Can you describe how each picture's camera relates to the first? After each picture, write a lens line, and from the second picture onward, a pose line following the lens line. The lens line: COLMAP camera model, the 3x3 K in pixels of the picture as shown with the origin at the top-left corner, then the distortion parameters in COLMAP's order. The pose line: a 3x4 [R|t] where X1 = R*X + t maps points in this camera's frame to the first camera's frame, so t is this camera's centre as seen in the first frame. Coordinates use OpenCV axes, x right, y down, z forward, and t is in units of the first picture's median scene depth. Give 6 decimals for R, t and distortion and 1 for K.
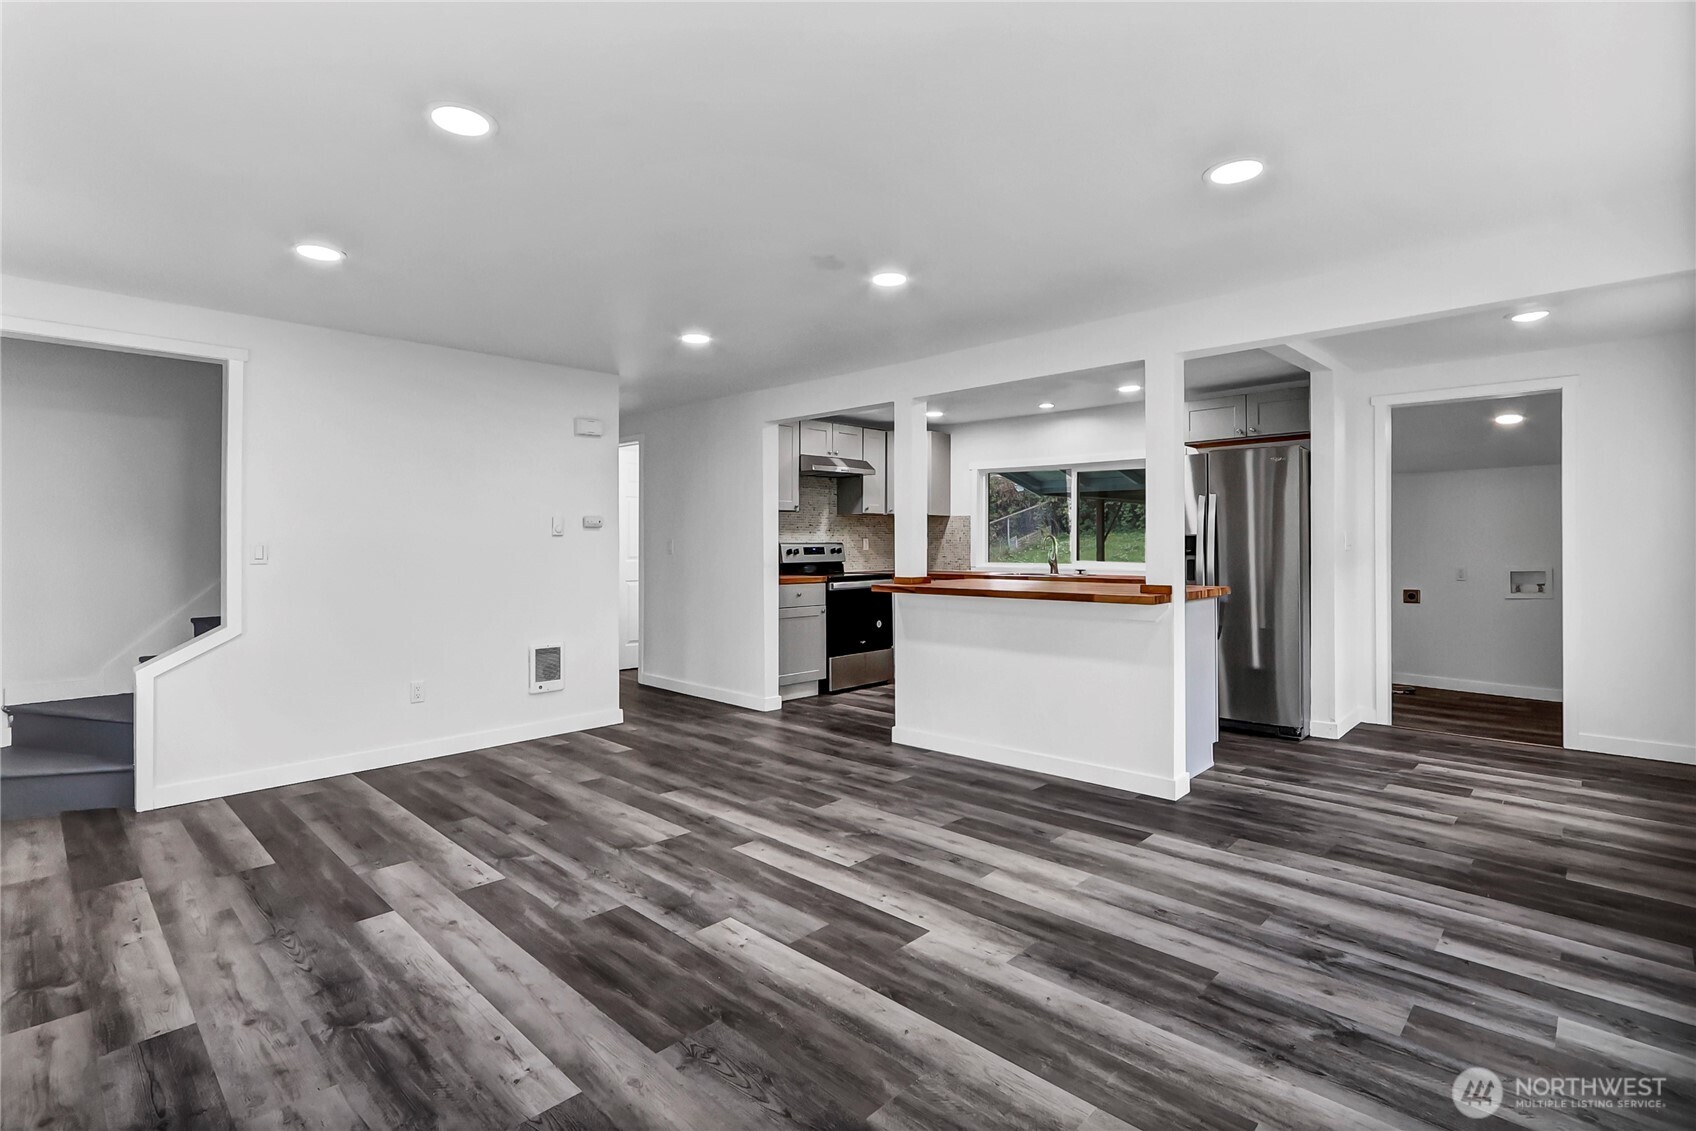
lens RADIAL K [[797.0, 0, 838.0], [0, 797.0, 541.7], [0, 0, 1]] dist [-0.003835, -0.000027]
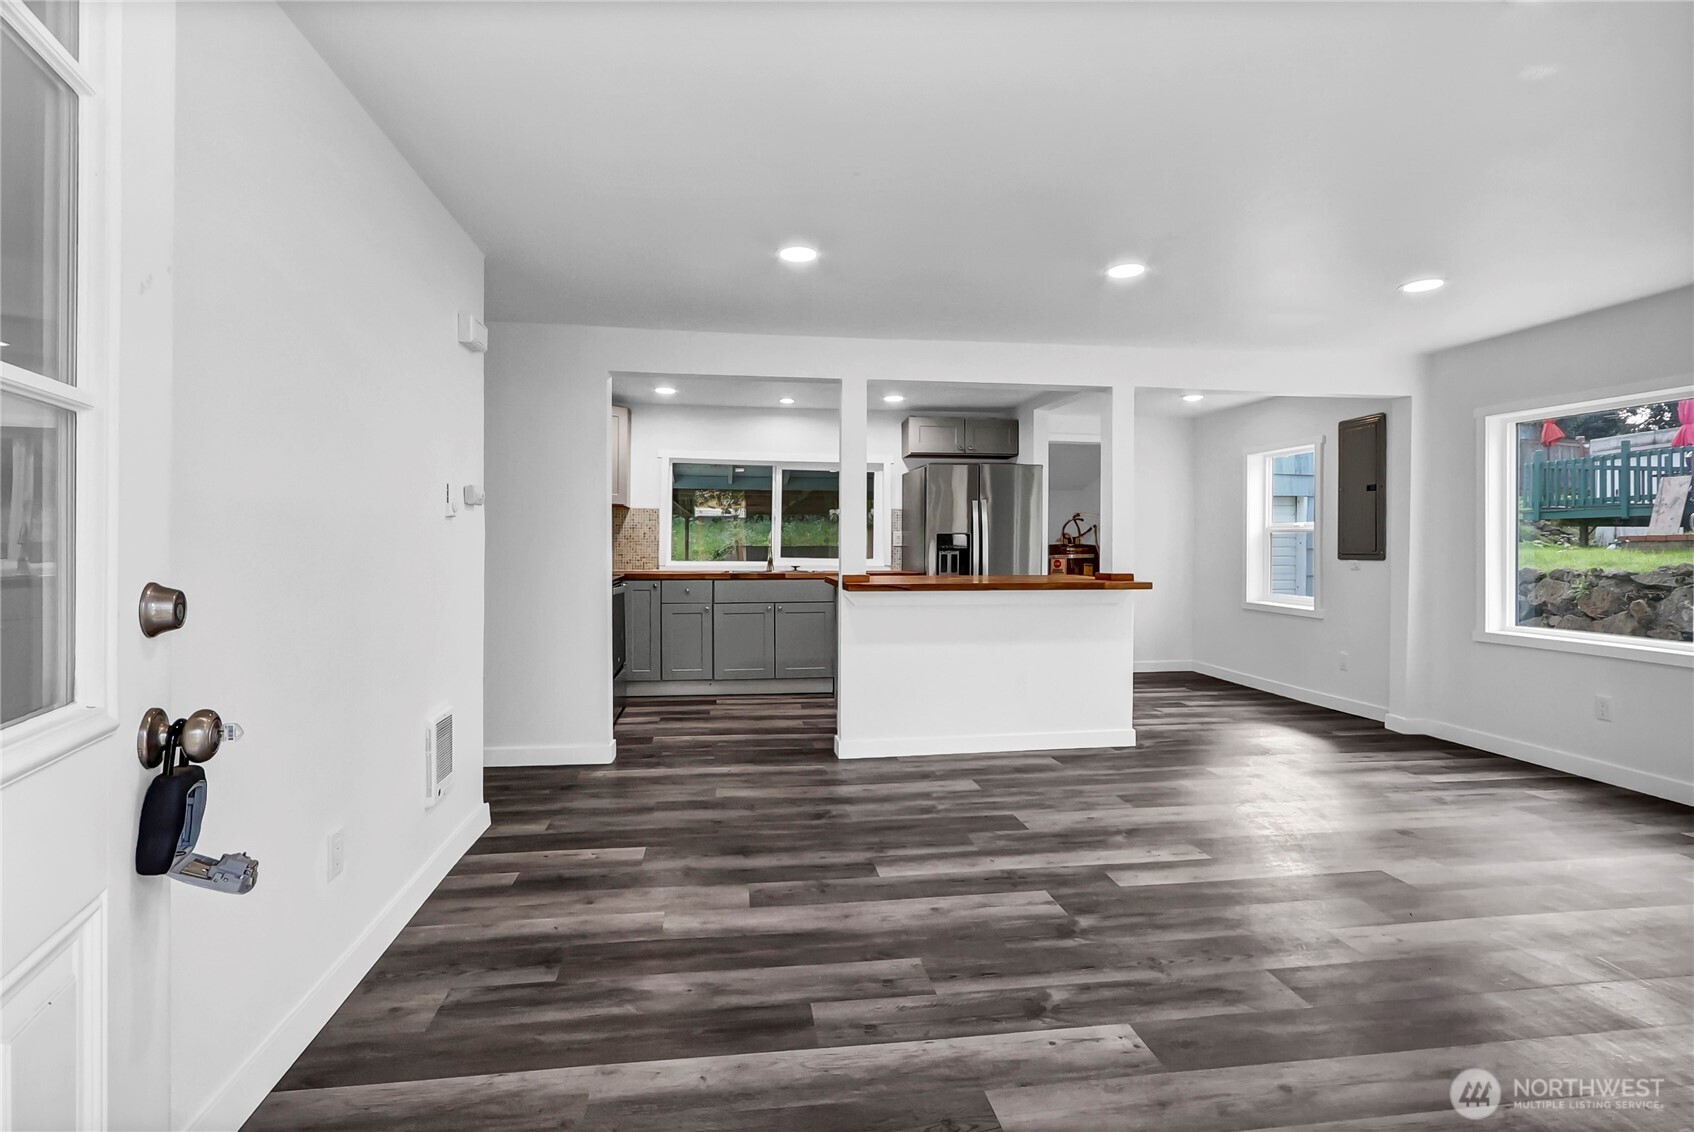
lens RADIAL K [[796.0, 0, 837.0], [0, 796.0, 542.2], [0, 0, 1]] dist [-0.003835, -0.000027]
pose [[0.620616, 0.006668, 0.784086, -0.681955], [-0.006904, 0.999972, -0.003039, 0.011748], [-0.784084, -0.003527, 0.620644, 0.481858]]
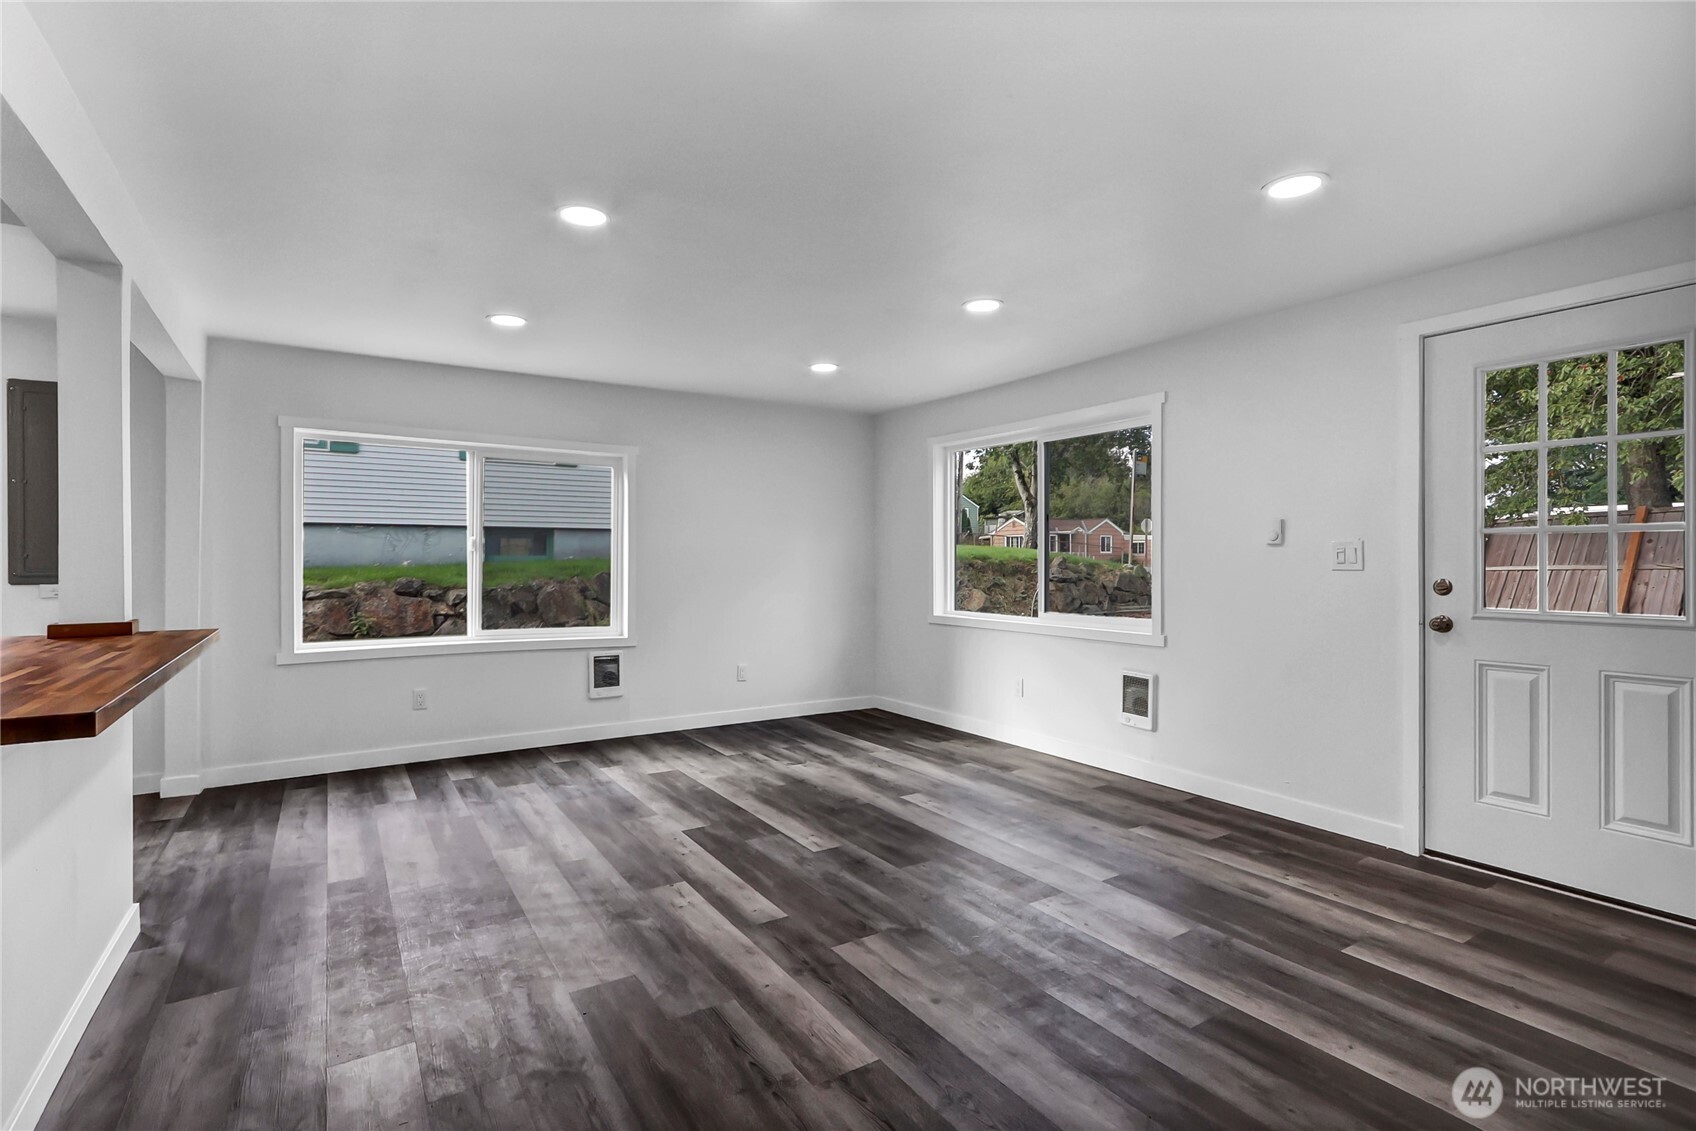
lens RADIAL K [[816.6, 0, 843.6], [0, 816.6, 558.7], [0, 0, 1]] dist [0.000887, 0.000532]
pose [[-0.972507, 0.002497, 0.232861, -0.267676], [0.001827, 0.999994, -0.003092, 0.006409], [-0.232867, -0.002581, -0.972505, 1.246360]]
